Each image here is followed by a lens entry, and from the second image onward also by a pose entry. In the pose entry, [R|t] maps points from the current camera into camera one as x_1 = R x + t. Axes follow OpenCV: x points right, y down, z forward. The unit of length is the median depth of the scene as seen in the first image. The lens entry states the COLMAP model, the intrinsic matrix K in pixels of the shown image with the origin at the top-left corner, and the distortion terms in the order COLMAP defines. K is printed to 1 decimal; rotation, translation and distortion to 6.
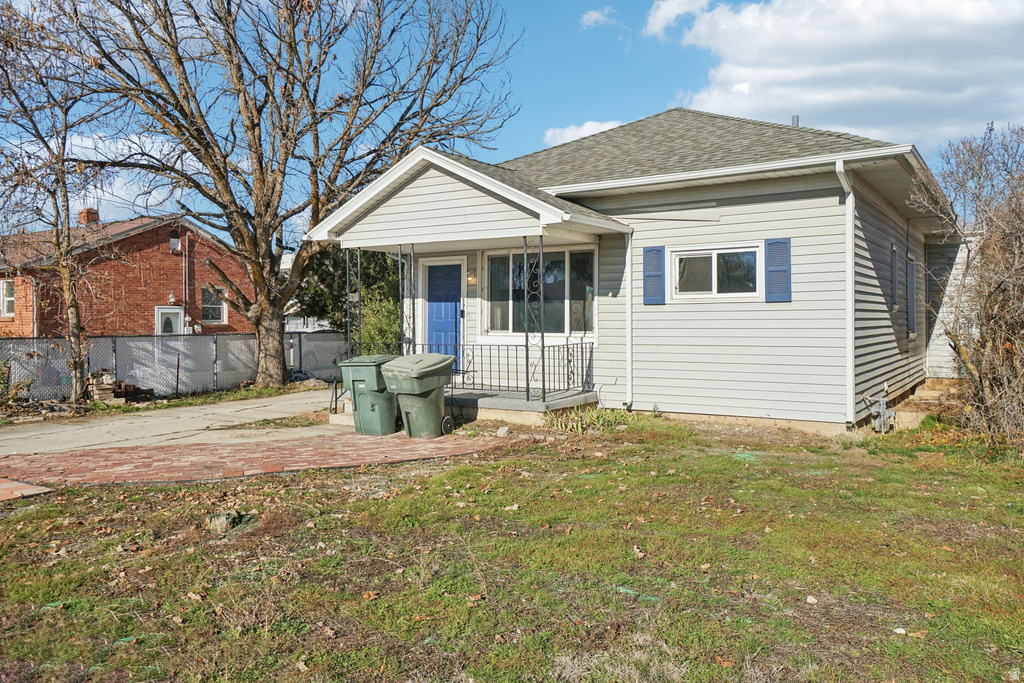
lens RADIAL K [[787.0, 0, 512.0], [0, 787.0, 341.5], [0, 0, 1]] dist [-0.000267, -0.000361]
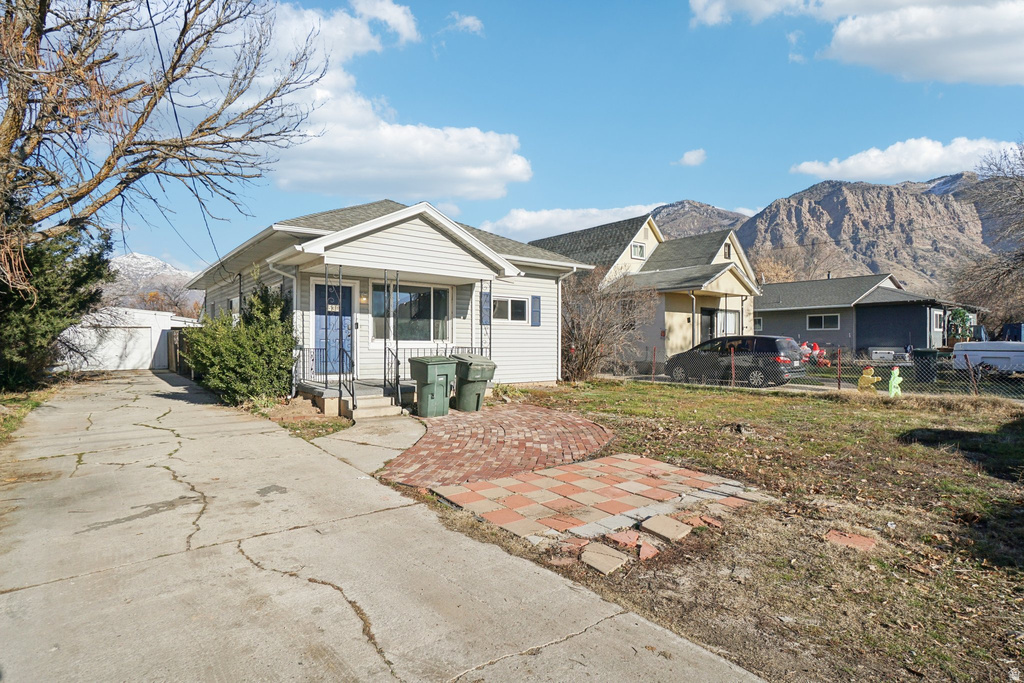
lens RADIAL K [[508.7, 0, 512.0], [0, 508.7, 341.5], [0, 0, 1]] dist [-0.000135, -0.000006]
pose [[0.320669, 0.005541, 0.947175, -0.835005], [0.018839, 0.999748, -0.012227, 0.005779], [-0.947004, 0.021765, 0.320484, 0.542972]]
